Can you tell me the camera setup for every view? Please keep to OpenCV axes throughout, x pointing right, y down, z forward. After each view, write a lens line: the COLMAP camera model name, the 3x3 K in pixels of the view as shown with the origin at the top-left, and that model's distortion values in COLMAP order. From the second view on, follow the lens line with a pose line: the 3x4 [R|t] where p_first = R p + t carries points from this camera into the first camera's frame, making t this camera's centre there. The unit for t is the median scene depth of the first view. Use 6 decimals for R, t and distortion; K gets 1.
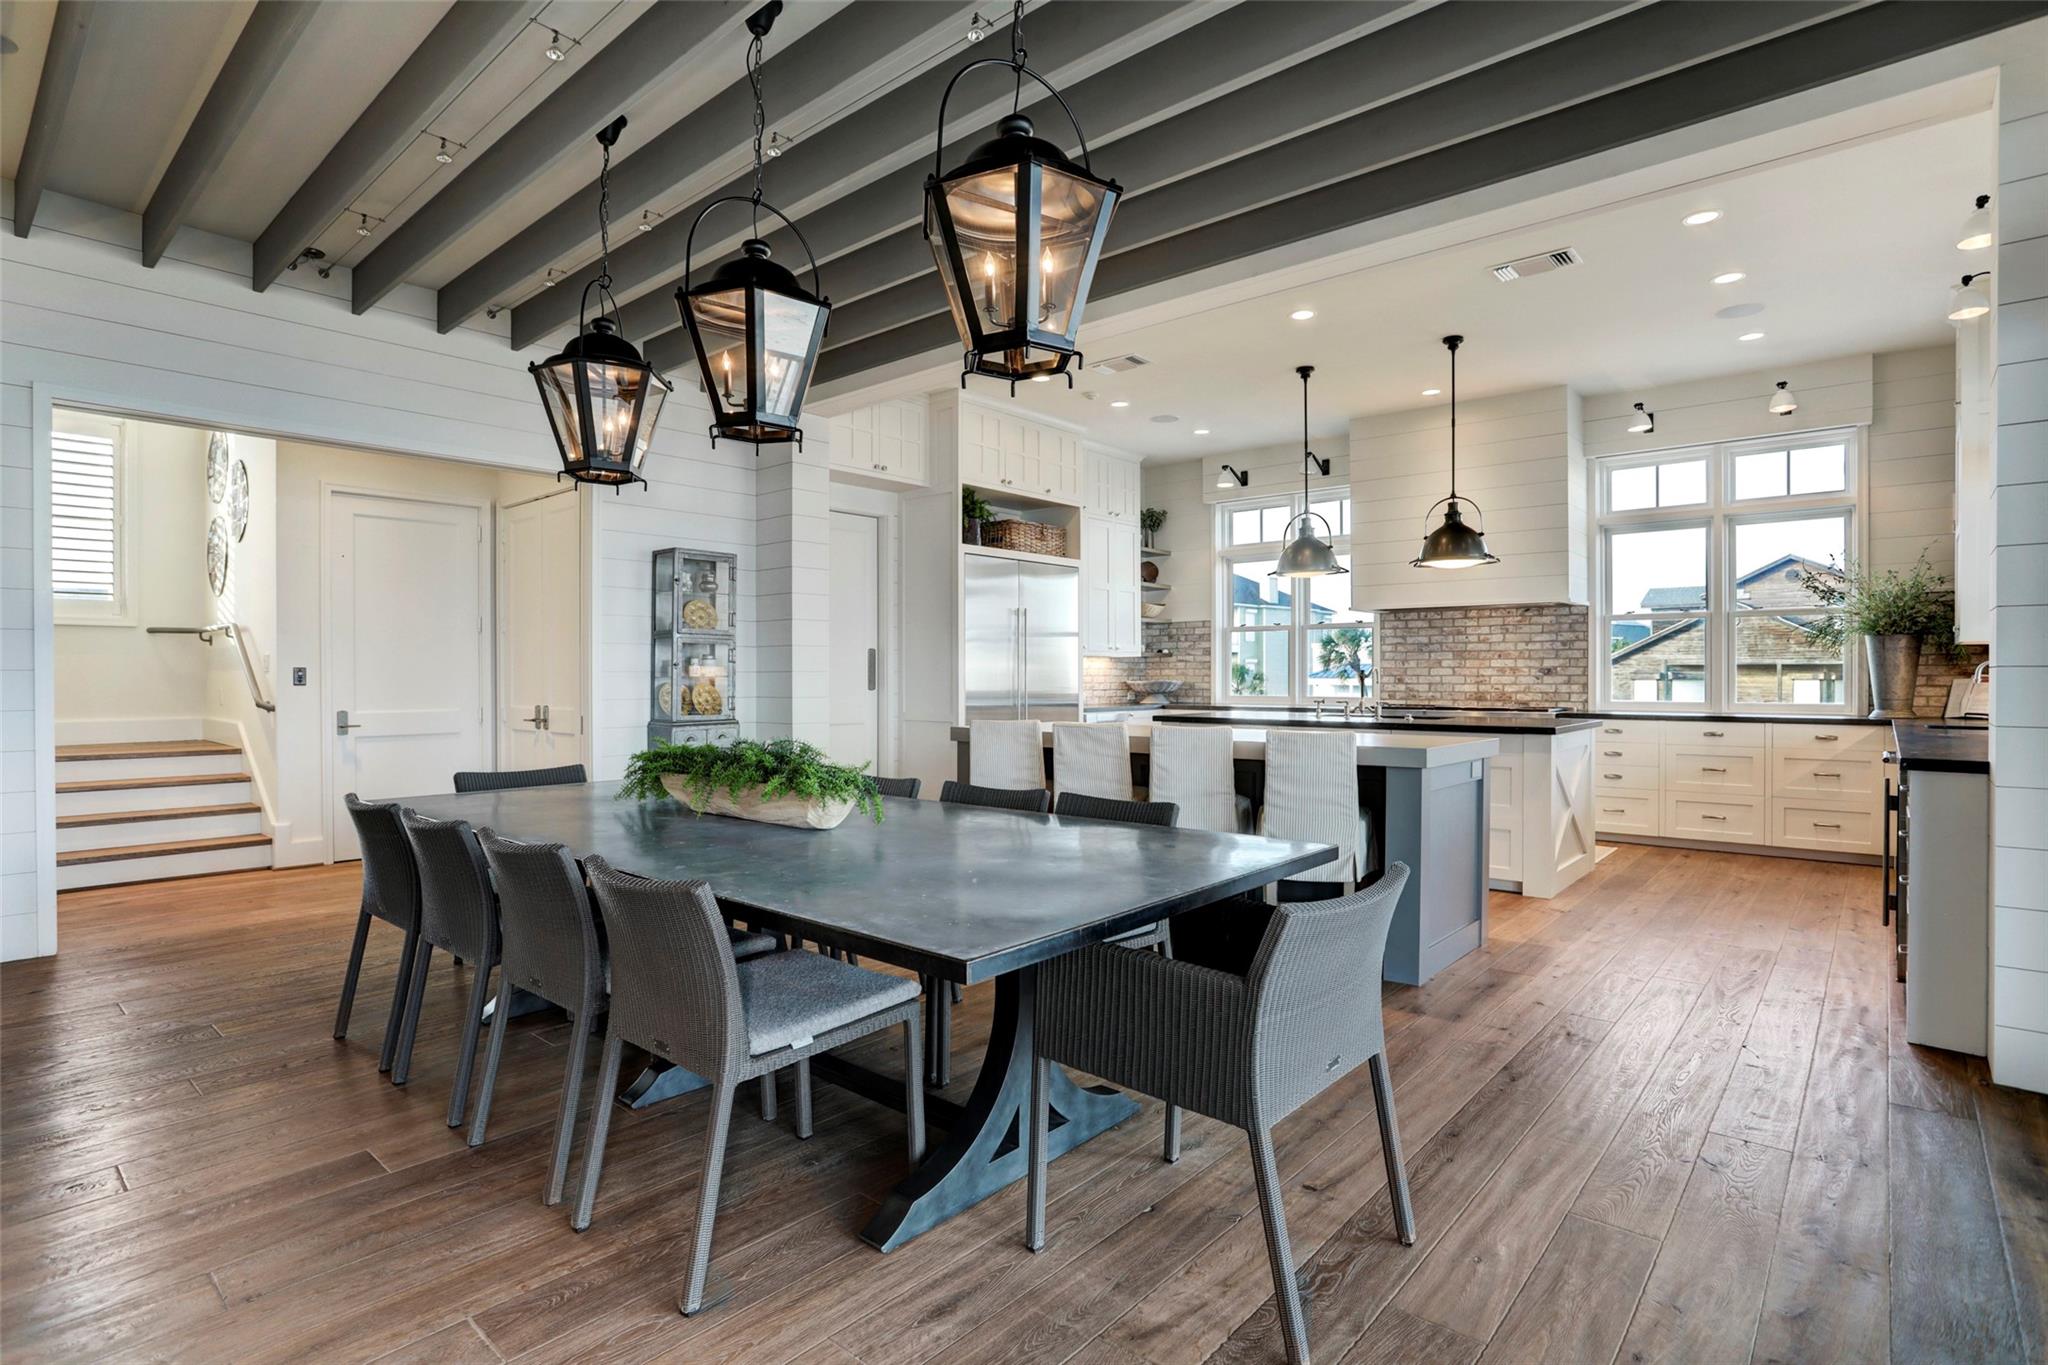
lens RADIAL K [[1021.2, 0, 1040.6], [0, 1021.2, 687.2], [0, 0, 1]] dist [-0.037982, 0.006063]
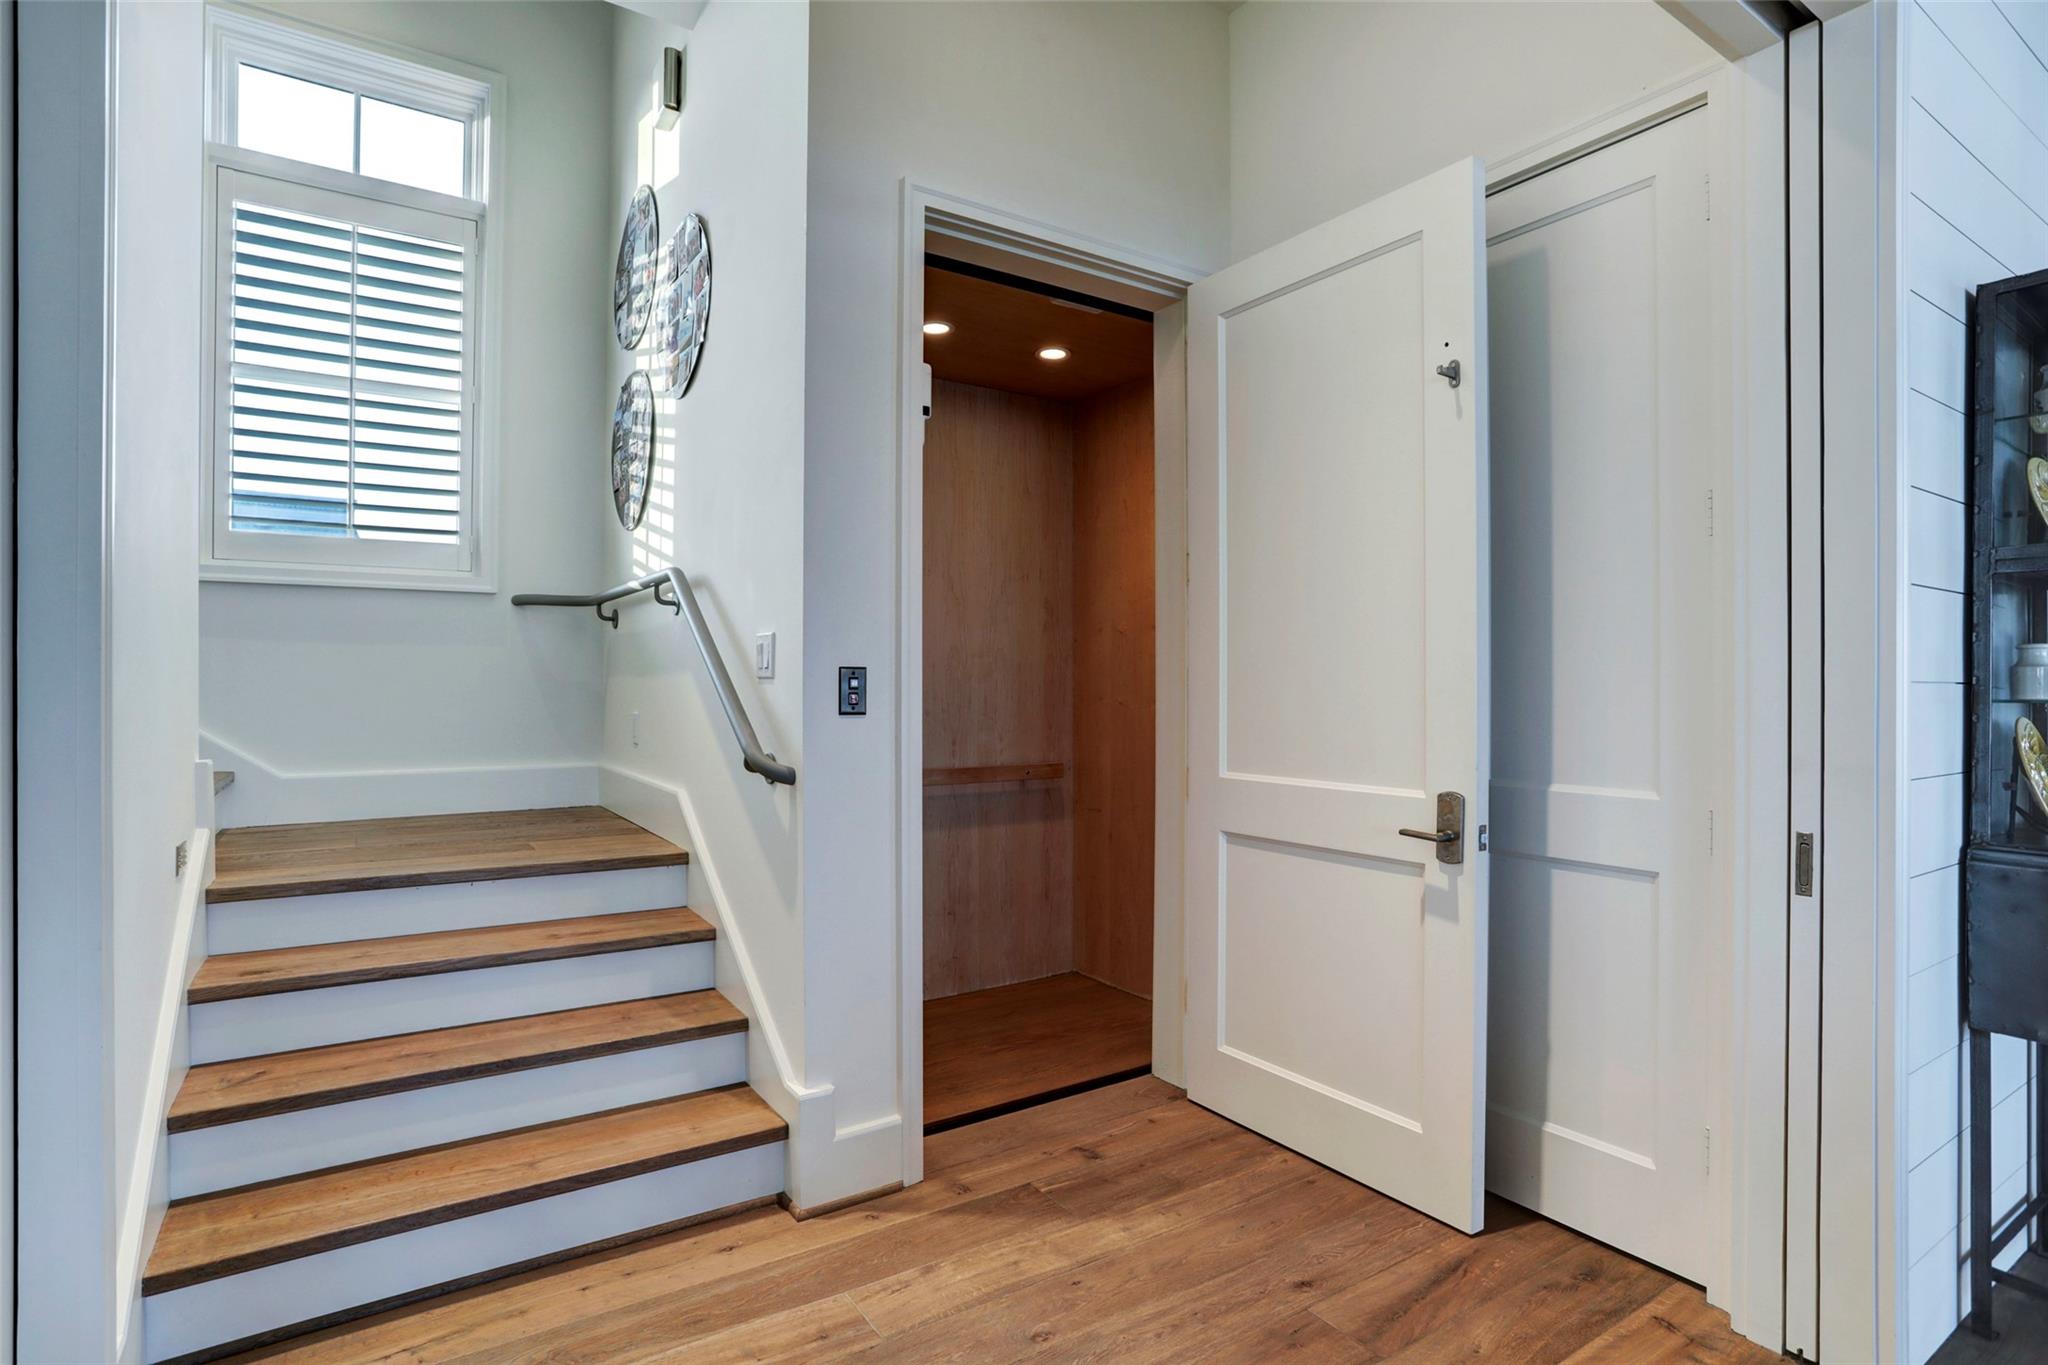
lens RADIAL K [[1021.2, 0, 1024.6], [0, 1021.2, 690.8], [0, 0, 1]] dist [-0.037982, 0.006063]
pose [[0.963984, 0.007137, -0.265865, -0.521361], [-0.008884, 0.999946, -0.005366, -0.008850], [0.265812, 0.007535, 0.963995, 0.586248]]
